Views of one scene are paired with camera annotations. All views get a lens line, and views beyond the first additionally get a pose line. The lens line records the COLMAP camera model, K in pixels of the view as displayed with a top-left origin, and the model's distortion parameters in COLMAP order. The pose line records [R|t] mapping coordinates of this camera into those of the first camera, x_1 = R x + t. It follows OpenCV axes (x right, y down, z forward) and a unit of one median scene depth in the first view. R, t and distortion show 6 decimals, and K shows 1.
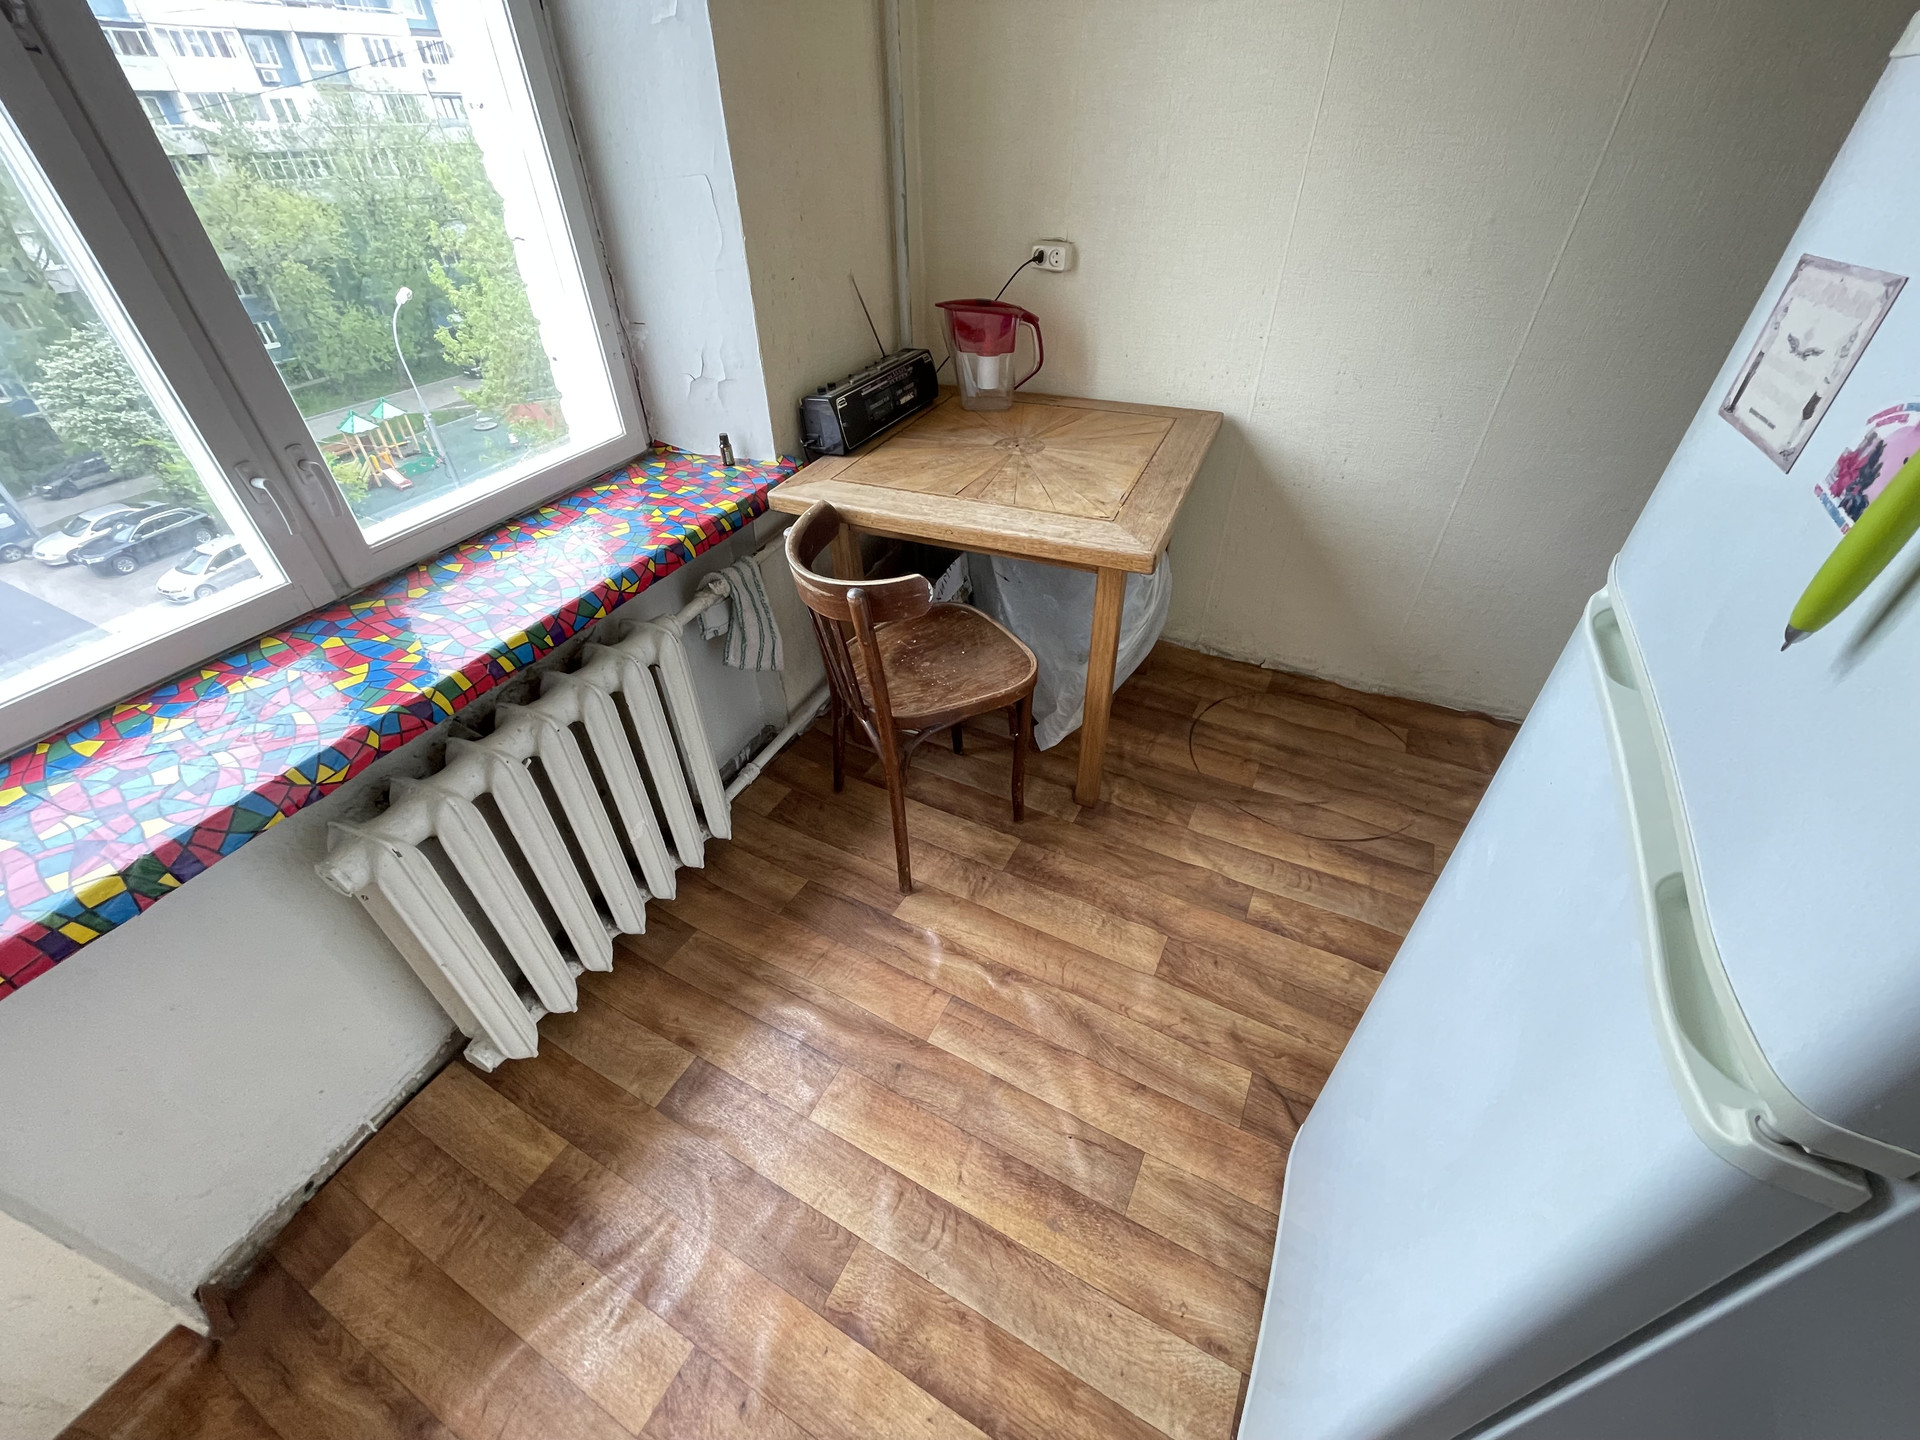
lens RADIAL K [[778.0, 0, 952.8], [0, 778.0, 715.6], [0, 0, 1]] dist [-0.001994, 0.000702]
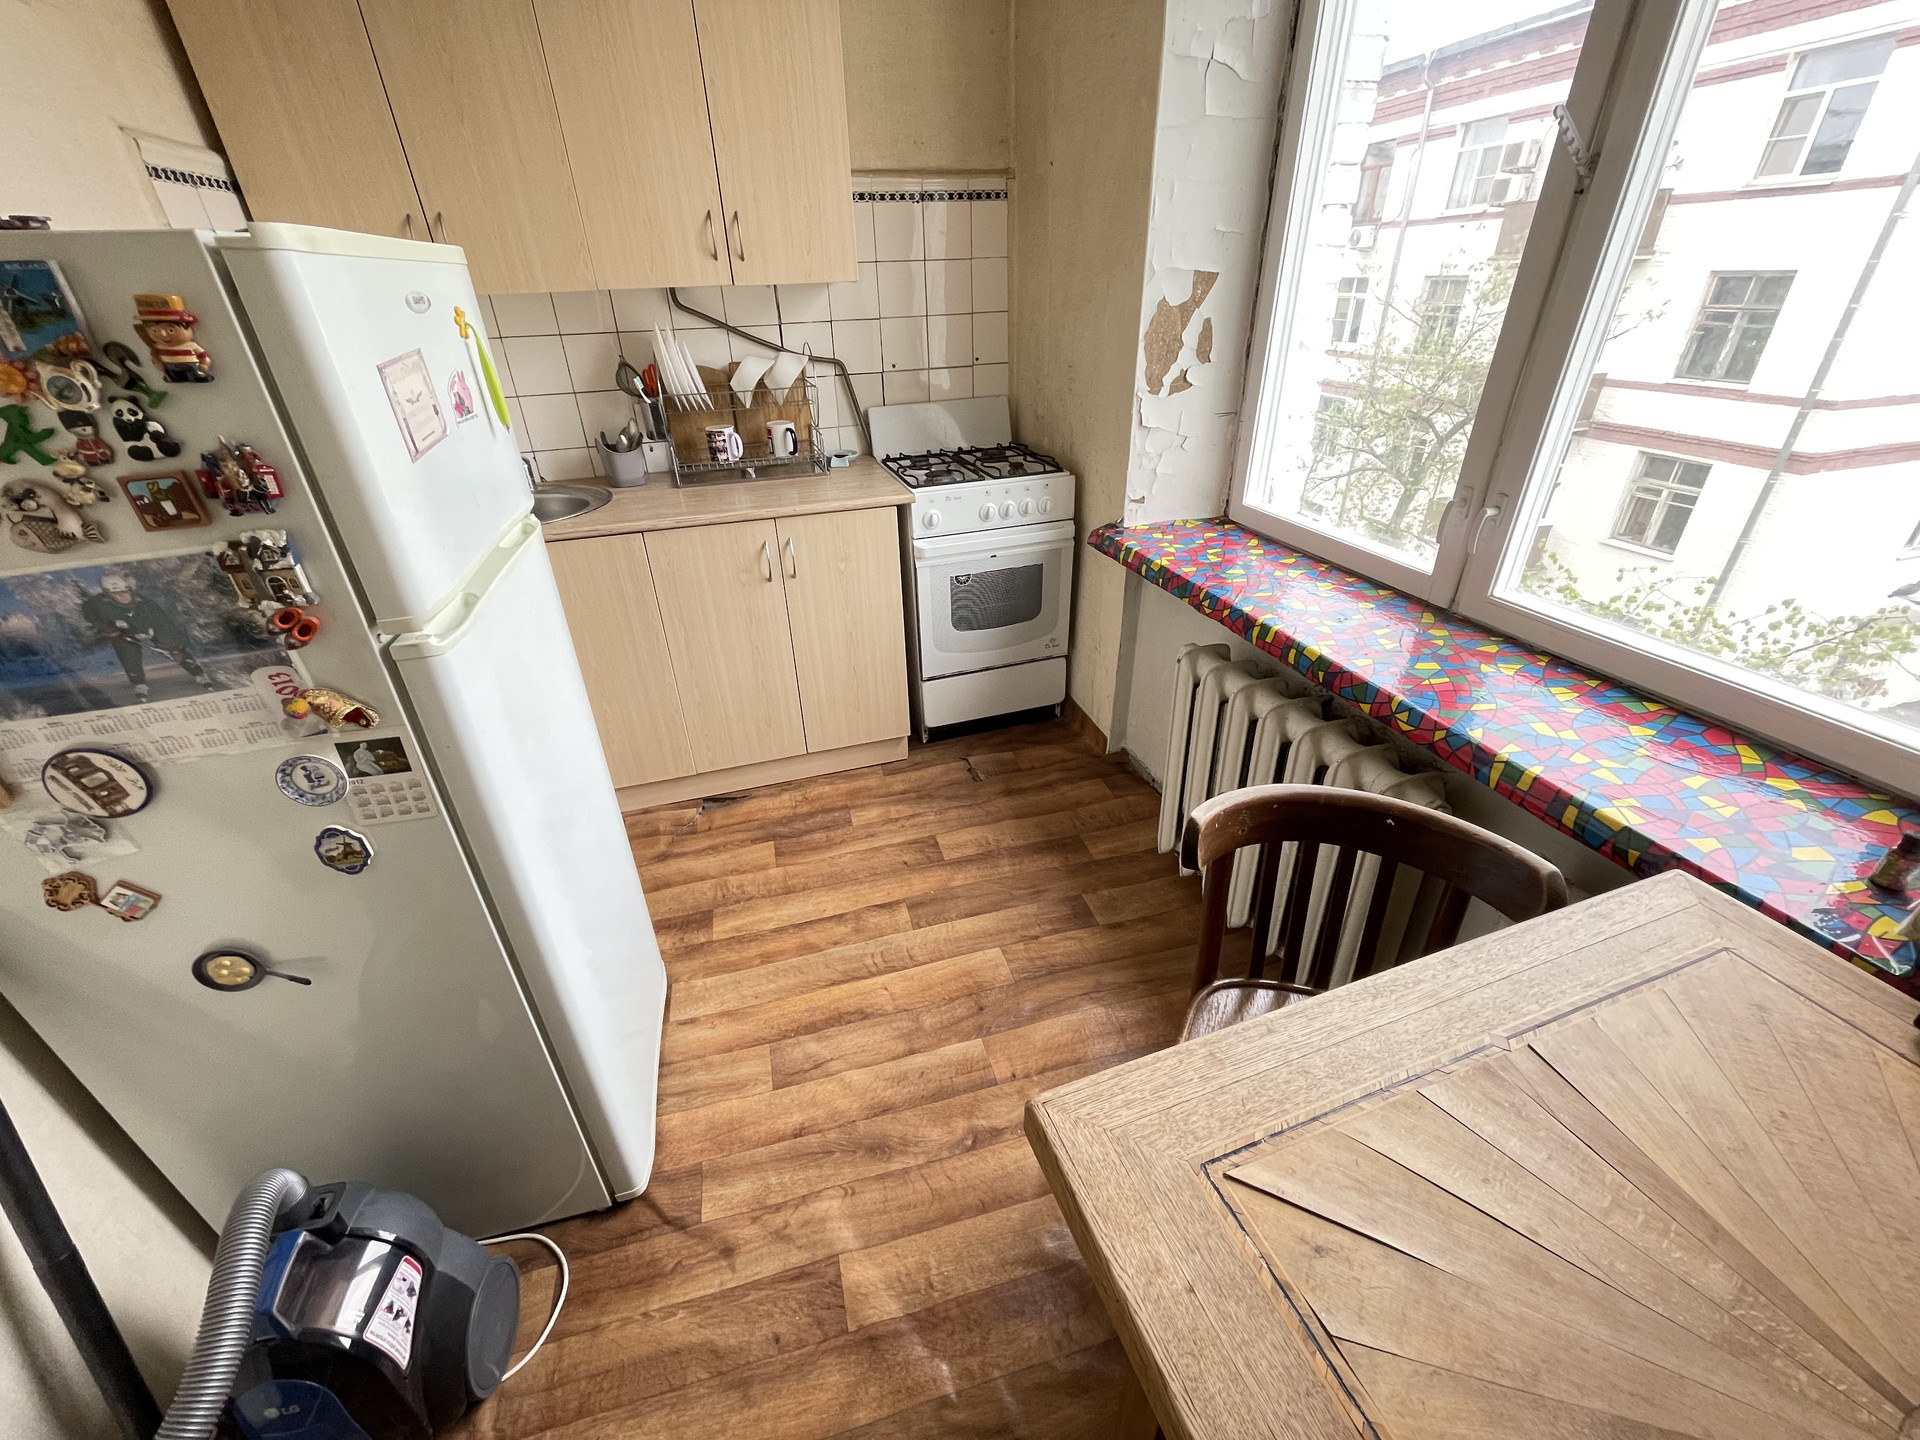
lens RADIAL K [[778.0, 0, 952.8], [0, 778.0, 715.6], [0, 0, 1]] dist [-0.001994, 0.000702]
pose [[-0.730471, 0.367909, -0.575374, 0.486565], [-0.388365, 0.469231, 0.793092, -0.686693], [0.561769, 0.802786, -0.199877, 0.887420]]
